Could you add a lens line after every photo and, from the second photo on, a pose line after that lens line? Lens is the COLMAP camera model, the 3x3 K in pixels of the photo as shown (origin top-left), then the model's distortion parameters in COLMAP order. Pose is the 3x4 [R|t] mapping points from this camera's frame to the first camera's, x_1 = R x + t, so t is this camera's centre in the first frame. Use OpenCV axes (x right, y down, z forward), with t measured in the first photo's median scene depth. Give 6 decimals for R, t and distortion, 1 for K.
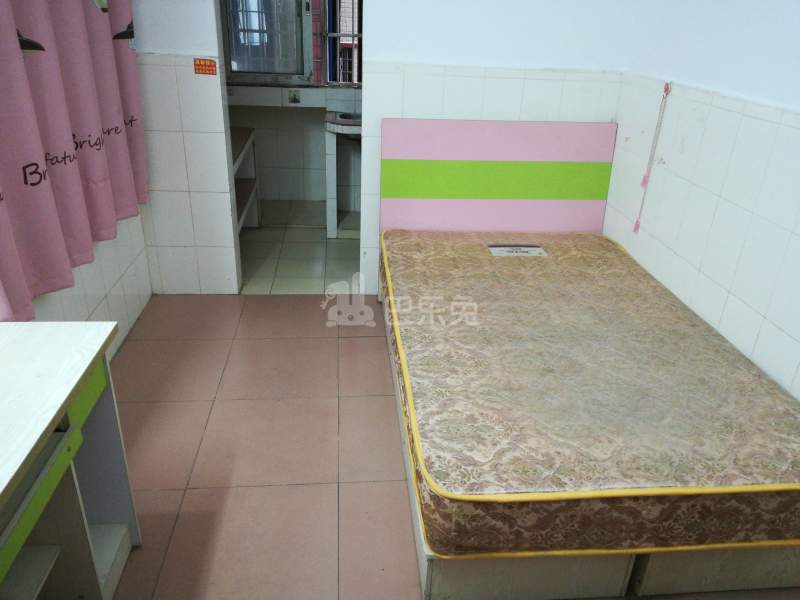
lens RADIAL K [[602.1, 0, 397.7], [0, 602.1, 289.3], [0, 0, 1]] dist [0.046658, -0.065502]
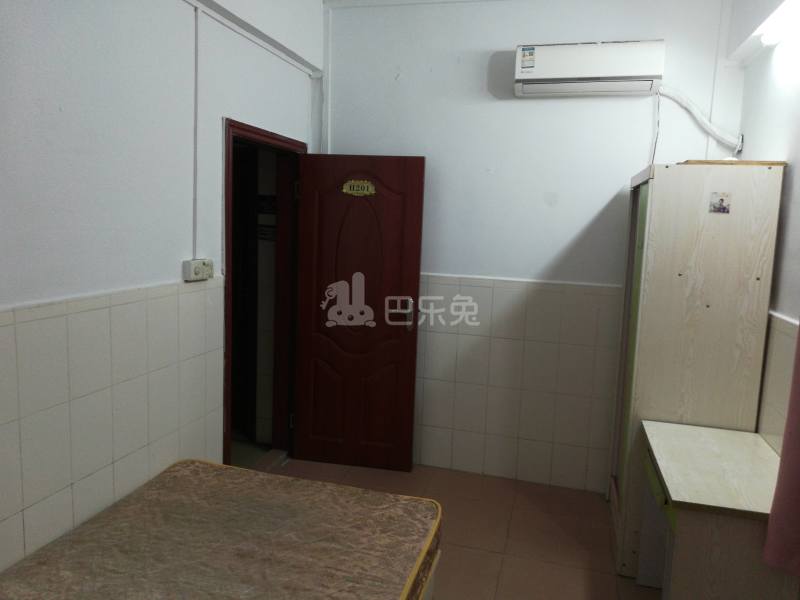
lens RADIAL K [[602.1, 0, 397.7], [0, 602.1, 289.3], [0, 0, 1]] dist [0.046658, -0.065502]
pose [[-0.931219, -0.119107, 0.344447, -0.233892], [0.078581, 0.857247, 0.508874, -0.718634], [-0.355887, 0.500941, -0.788925, 1.436957]]
